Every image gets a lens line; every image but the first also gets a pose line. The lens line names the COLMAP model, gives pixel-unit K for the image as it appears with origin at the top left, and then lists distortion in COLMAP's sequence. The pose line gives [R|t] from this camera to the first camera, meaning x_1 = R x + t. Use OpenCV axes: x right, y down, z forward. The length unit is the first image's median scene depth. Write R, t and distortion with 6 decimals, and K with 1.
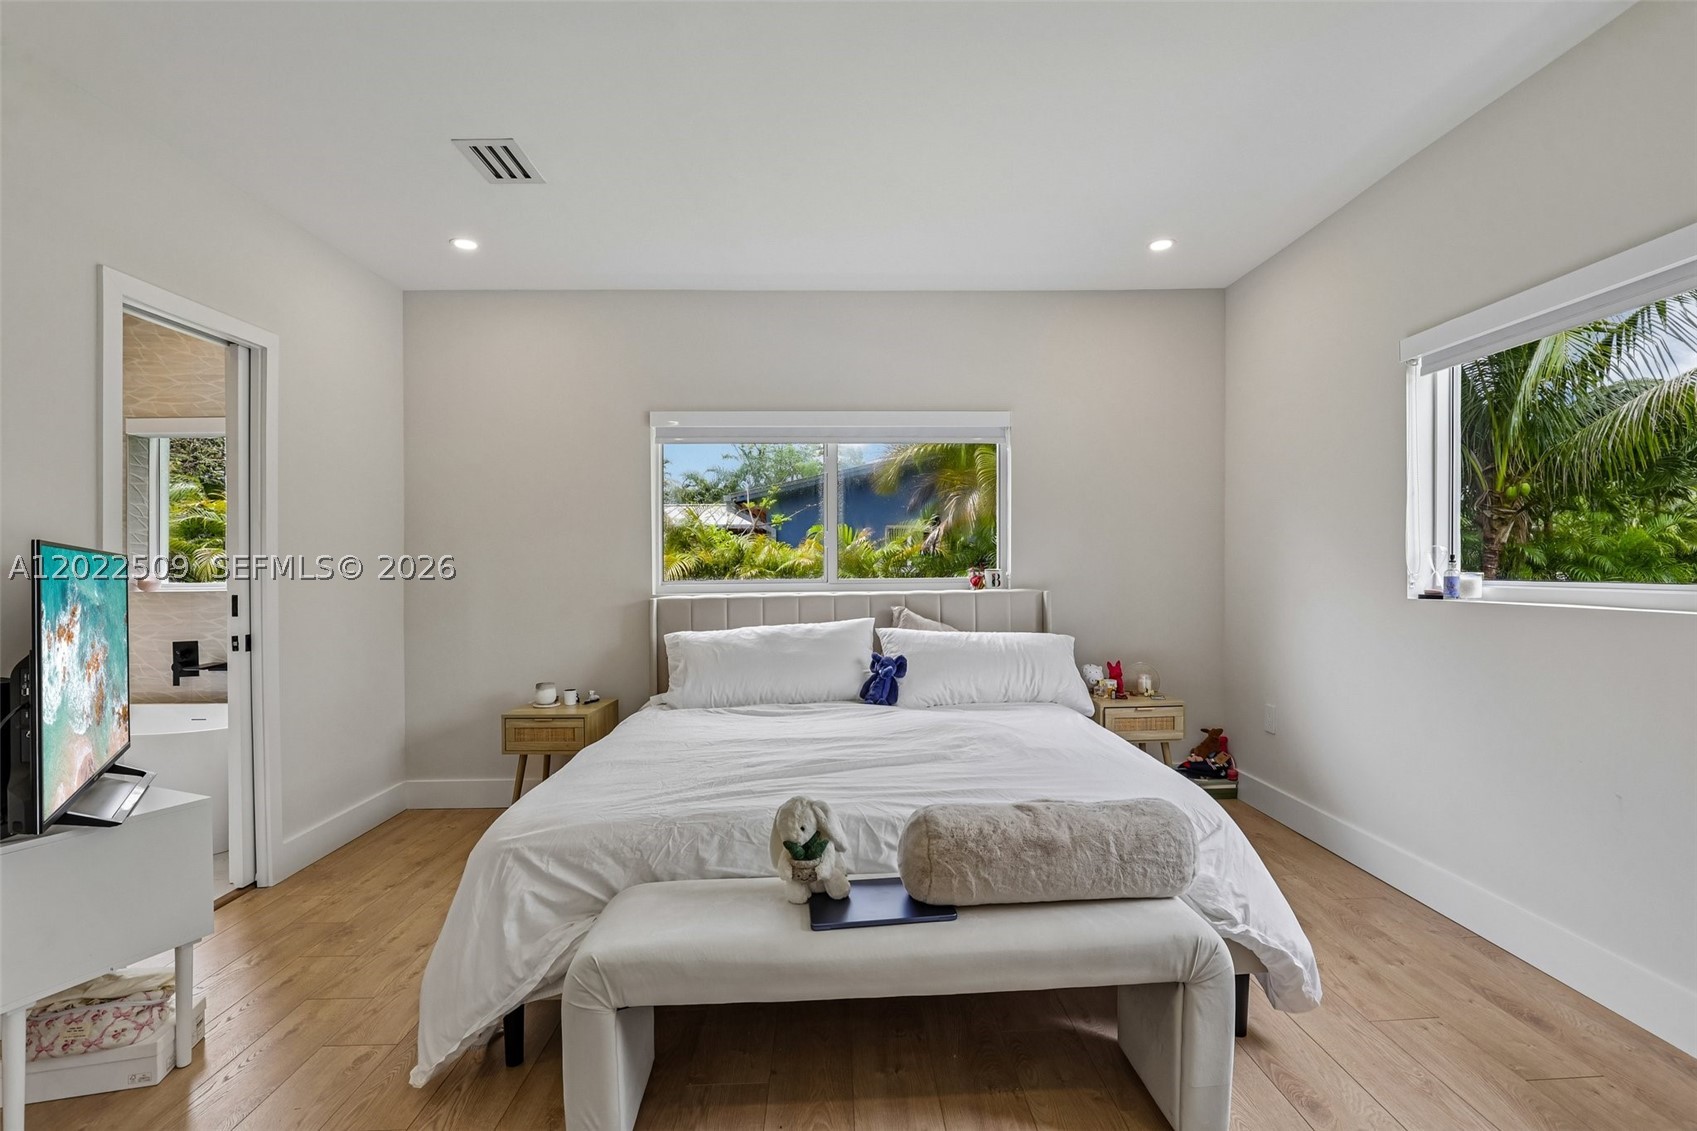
lens RADIAL K [[782.2, 0, 856.0], [0, 782.2, 572.9], [0, 0, 1]] dist [-0.027936, 0.004535]
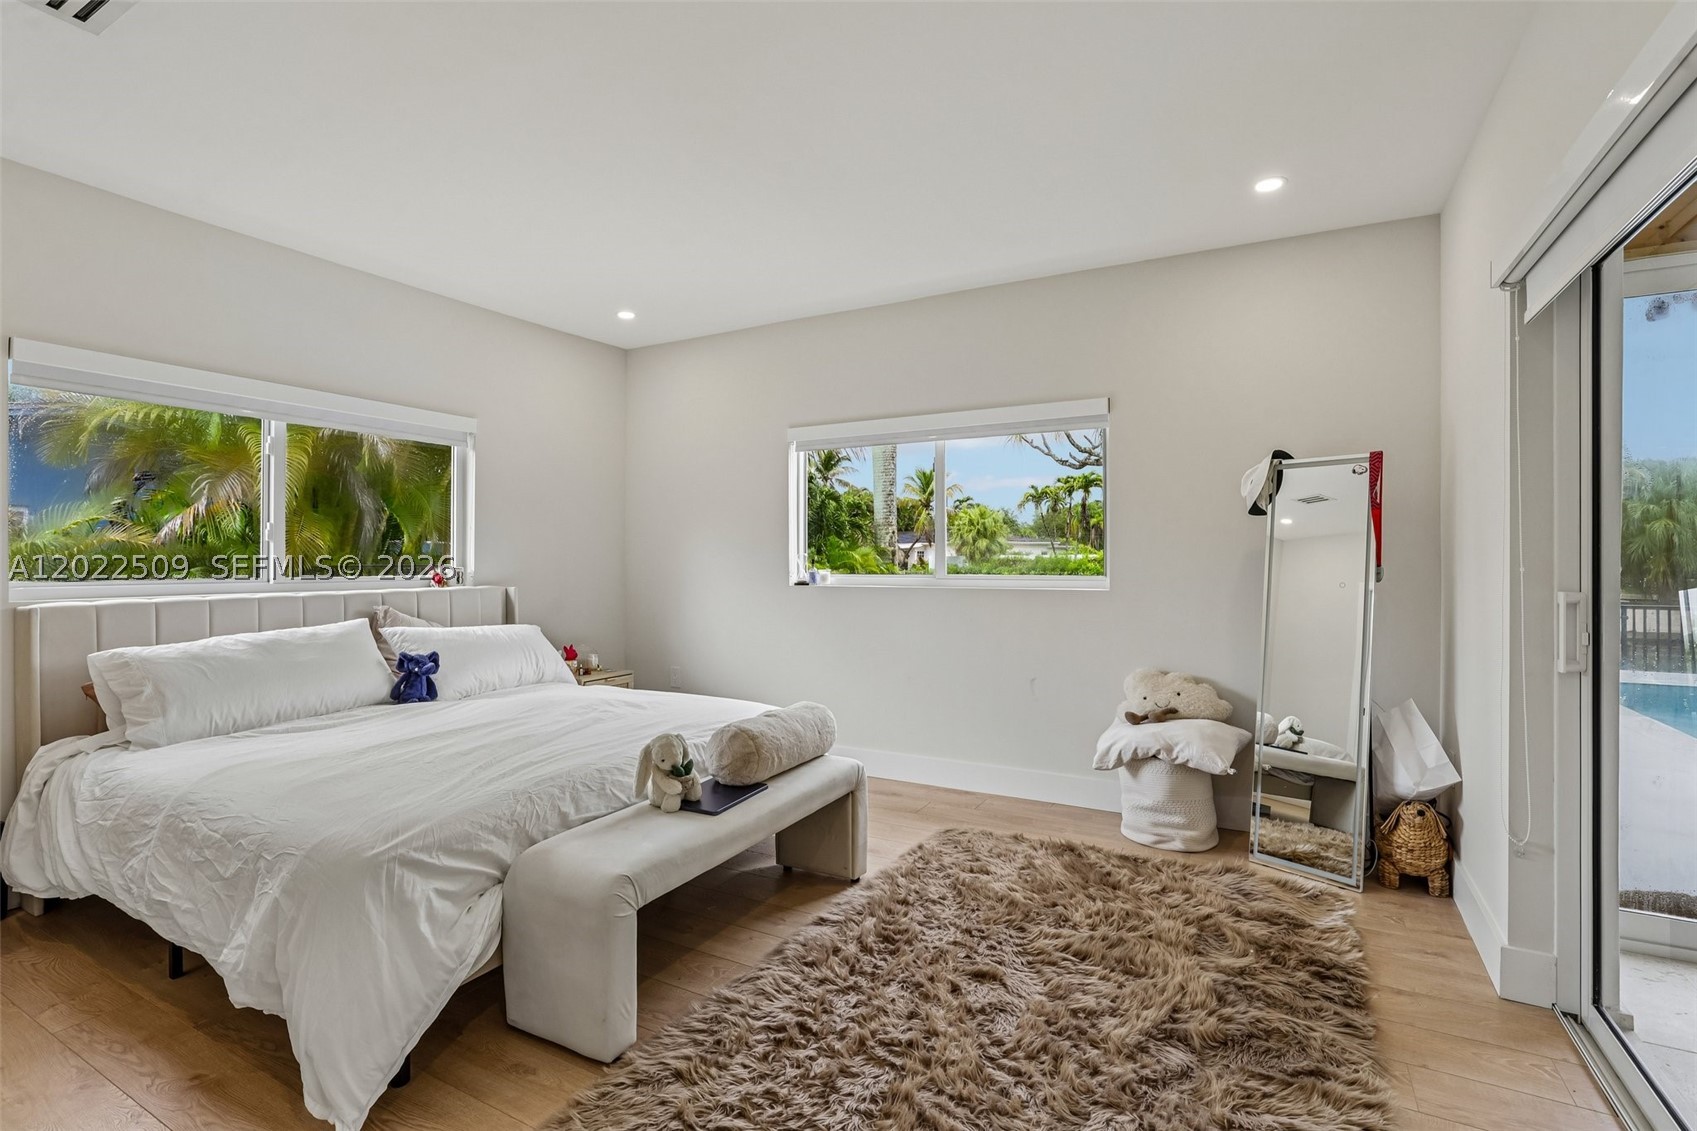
lens RADIAL K [[782.2, 0, 862.1], [0, 782.2, 560.3], [0, 0, 1]] dist [-0.027936, 0.004535]
pose [[0.507896, 0.013029, 0.861320, -0.645402], [0.003679, 0.999844, -0.017294, 0.008436], [-0.861410, 0.011952, 0.507769, 0.017597]]
